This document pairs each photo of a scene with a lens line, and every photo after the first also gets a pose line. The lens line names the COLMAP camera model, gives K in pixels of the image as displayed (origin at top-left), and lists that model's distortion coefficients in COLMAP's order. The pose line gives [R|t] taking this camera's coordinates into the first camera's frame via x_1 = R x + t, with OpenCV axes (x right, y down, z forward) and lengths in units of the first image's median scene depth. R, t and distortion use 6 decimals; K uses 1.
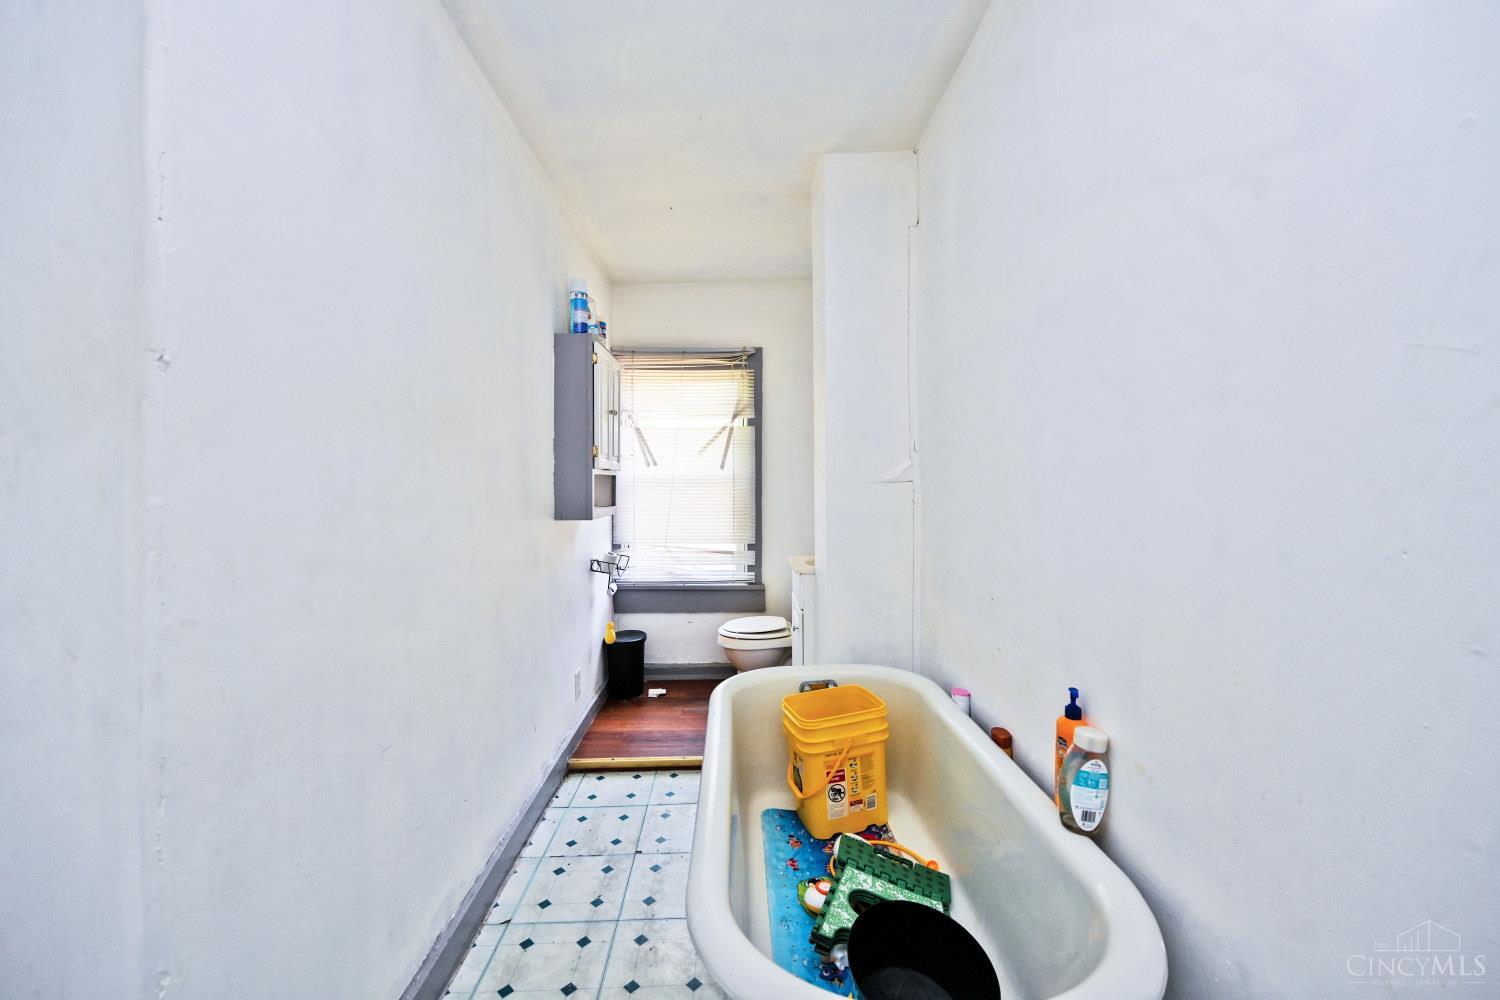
lens RADIAL K [[589.1, 0, 748.5], [0, 589.1, 493.8], [0, 0, 1]] dist [0.000931, 0.000209]
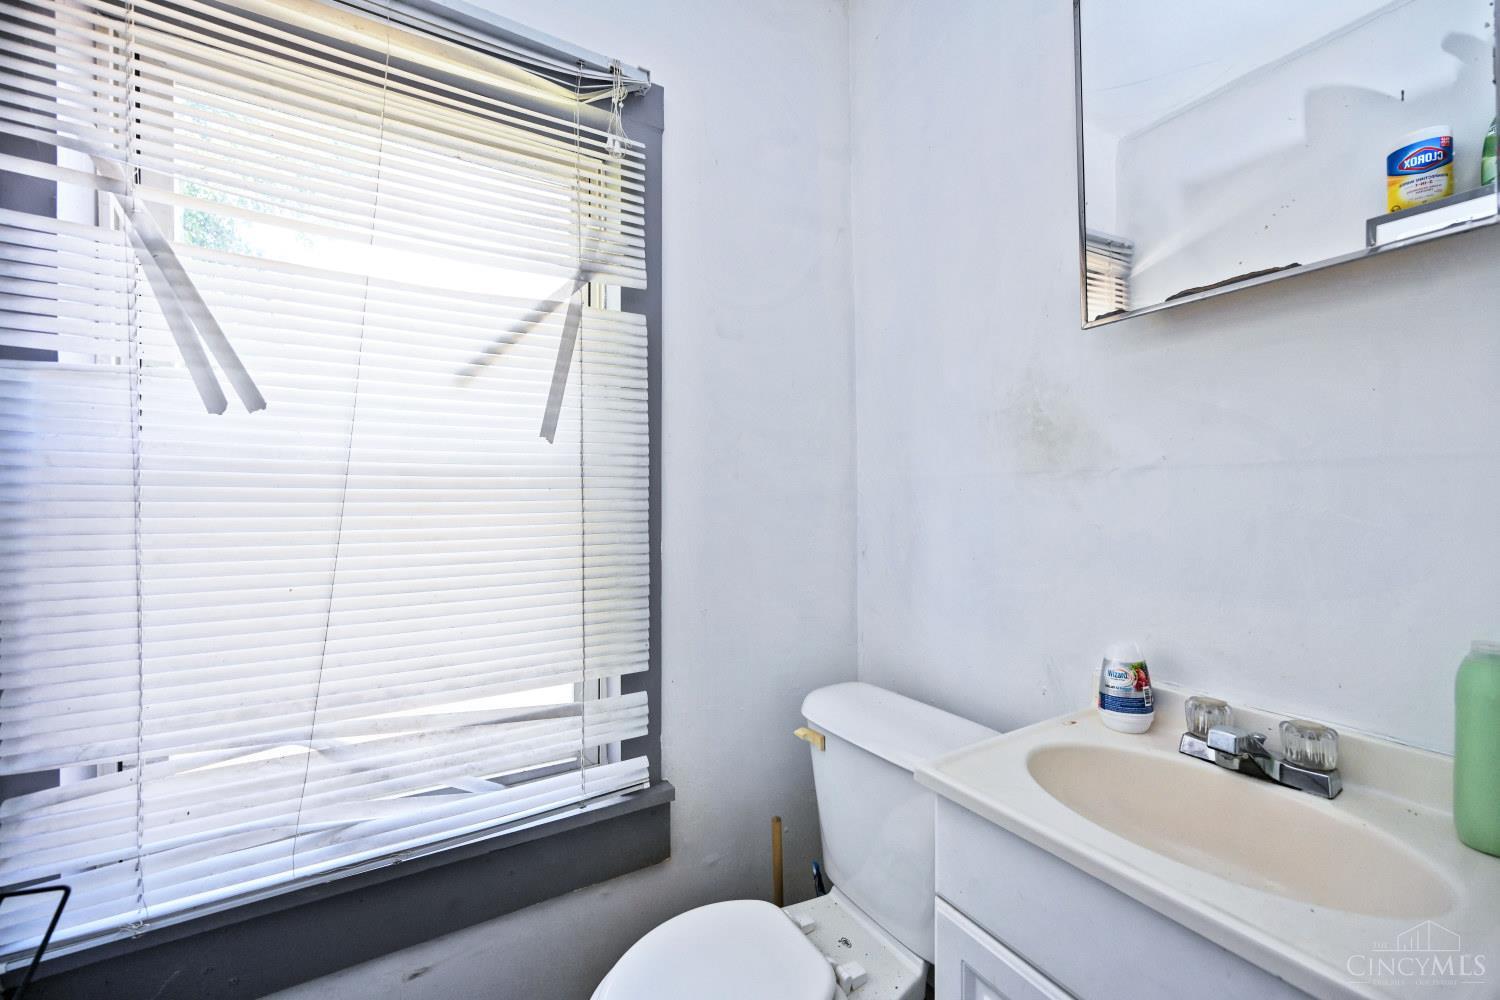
lens RADIAL K [[589.1, 0, 754.5], [0, 589.1, 501.1], [0, 0, 1]] dist [0.000931, 0.000209]
pose [[0.884780, -0.003574, 0.465995, -0.089546], [0.010003, 0.999886, -0.011324, -0.006407], [-0.465902, 0.014681, 0.884715, 0.683223]]
